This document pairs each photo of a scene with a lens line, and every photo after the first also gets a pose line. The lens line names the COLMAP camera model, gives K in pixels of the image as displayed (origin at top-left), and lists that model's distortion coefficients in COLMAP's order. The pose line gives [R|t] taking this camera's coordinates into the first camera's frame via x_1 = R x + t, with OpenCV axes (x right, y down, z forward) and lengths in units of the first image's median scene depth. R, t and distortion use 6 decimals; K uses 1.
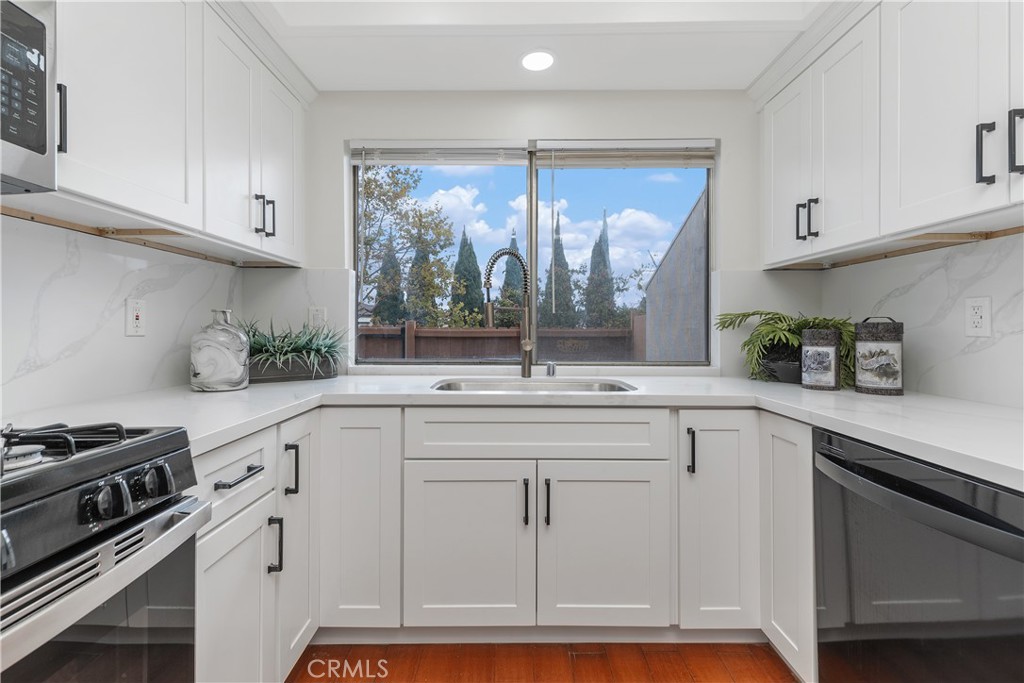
lens RADIAL K [[470.4, 0, 507.3], [0, 470.4, 327.5], [0, 0, 1]] dist [0.006491, 0.000268]
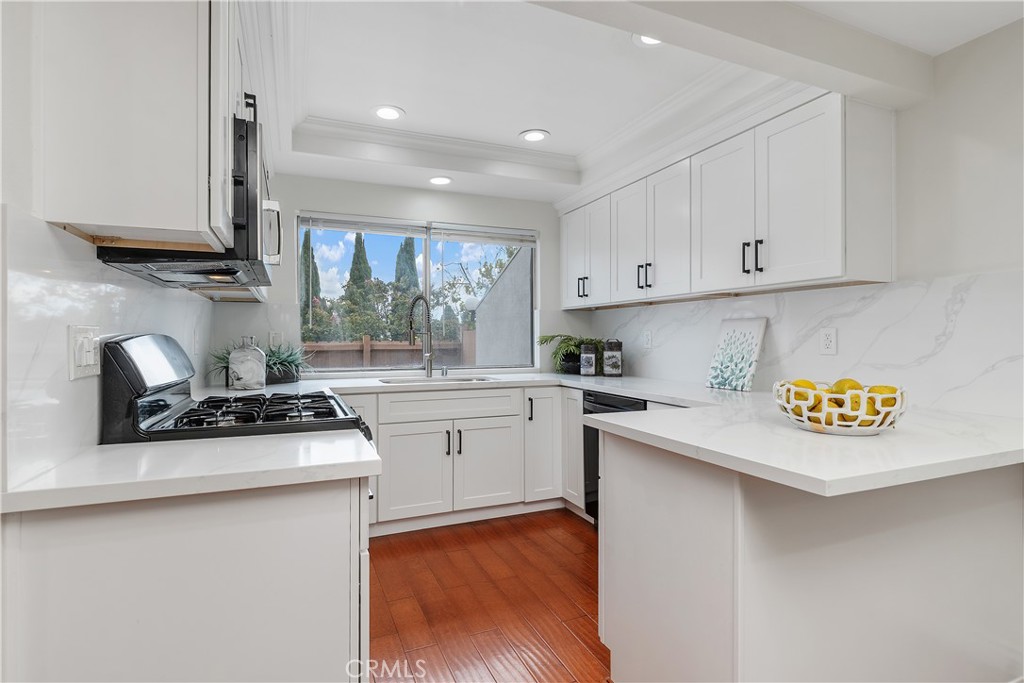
lens RADIAL K [[528.9, 0, 512.0], [0, 528.9, 341.5], [0, 0, 1]] dist [0.001352, 0.000206]
pose [[0.916715, -0.006672, 0.399485, -0.505455], [0.003410, 0.999955, 0.008875, -0.032656], [-0.399526, -0.006773, 0.916697, -0.888202]]
